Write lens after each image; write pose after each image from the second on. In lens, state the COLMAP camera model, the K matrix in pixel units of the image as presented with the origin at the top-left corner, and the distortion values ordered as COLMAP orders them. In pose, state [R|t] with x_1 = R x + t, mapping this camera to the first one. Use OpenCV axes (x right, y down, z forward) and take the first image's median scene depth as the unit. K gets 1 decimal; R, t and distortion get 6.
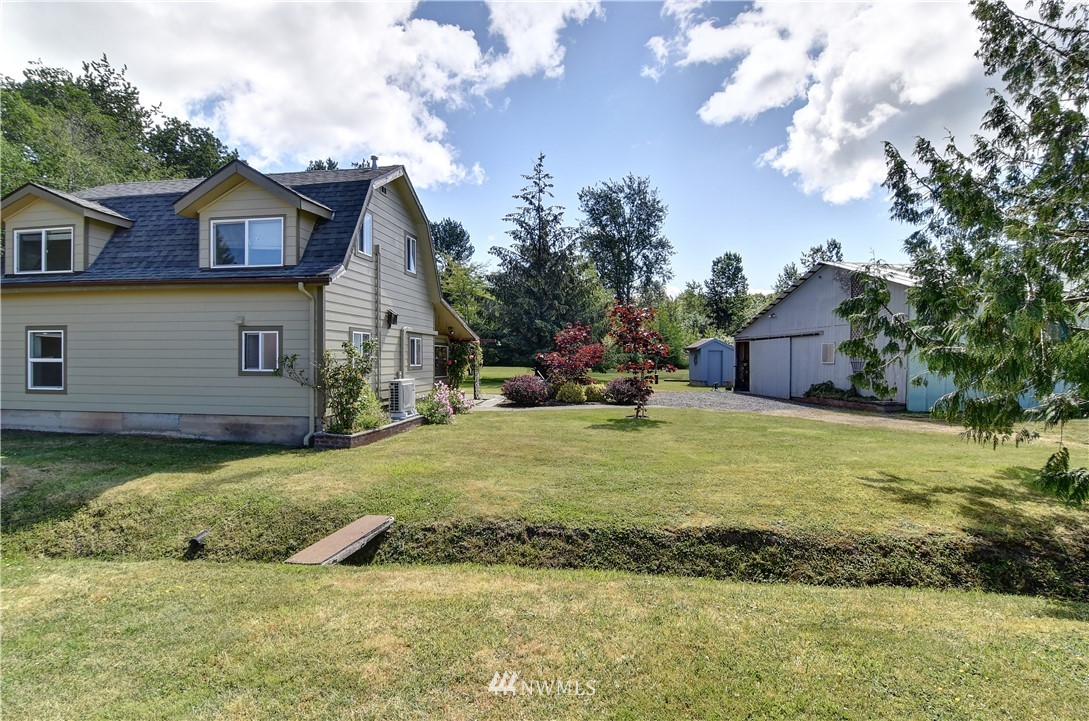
lens RADIAL K [[530.5, 0, 544.5], [0, 530.5, 360.5], [0, 0, 1]] dist [-0.000809, -0.011432]
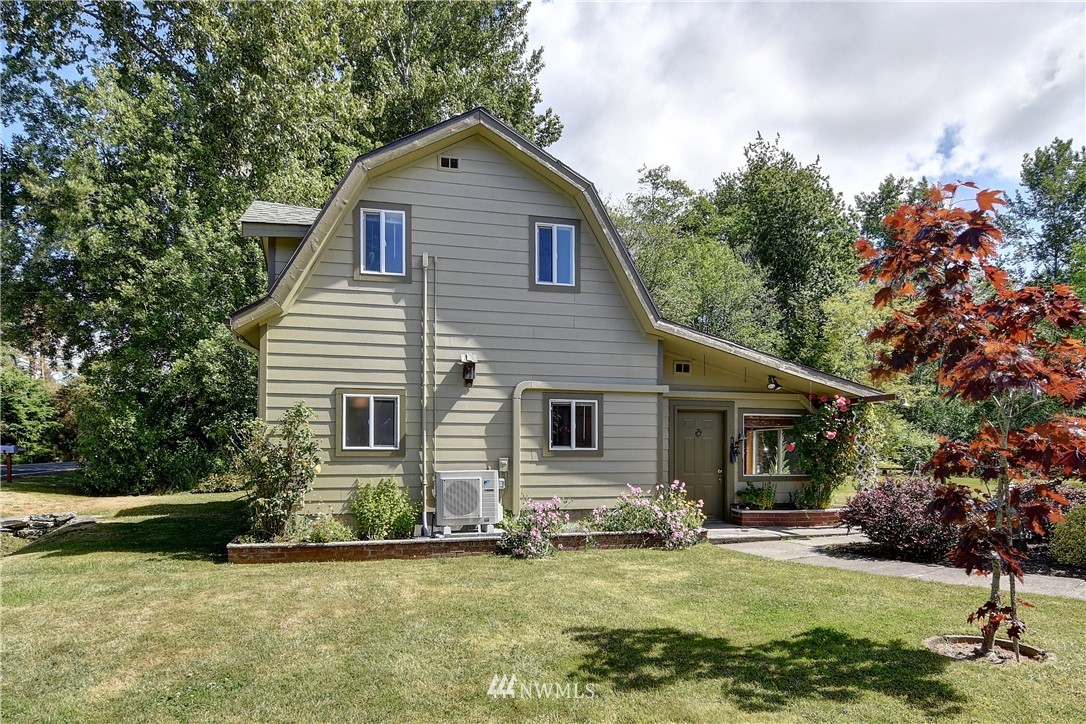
lens RADIAL K [[640.8, 0, 544.2], [0, 640.8, 444.8], [0, 0, 1]] dist [-0.001302, -0.015191]
pose [[0.386741, -0.000748, -0.922188, 0.482358], [-0.007857, 0.999961, -0.004106, 0.010529], [0.922155, 0.008834, 0.386720, 0.920971]]
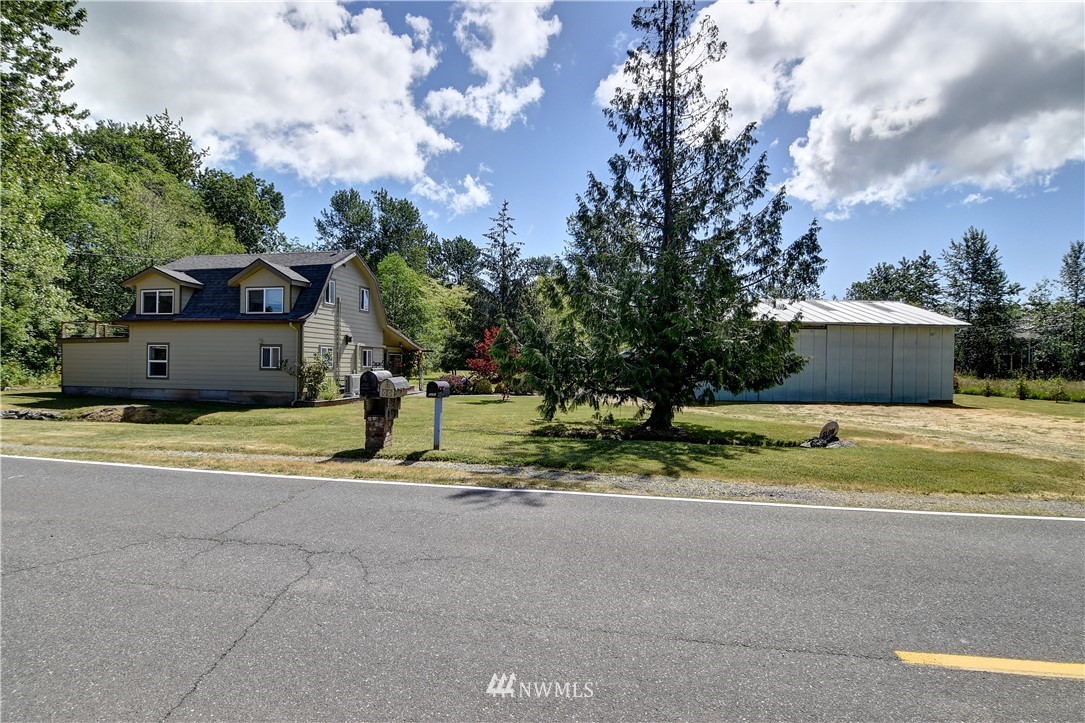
lens RADIAL K [[523.0, 0, 542.5], [0, 523.0, 361.5], [0, 0, 1]] dist [0.000633, -0.005644]
pose [[0.998621, 0.008901, -0.051742, 0.496469], [-0.009421, 0.999907, -0.009819, 0.005432], [0.051650, 0.010293, 0.998612, -0.764229]]
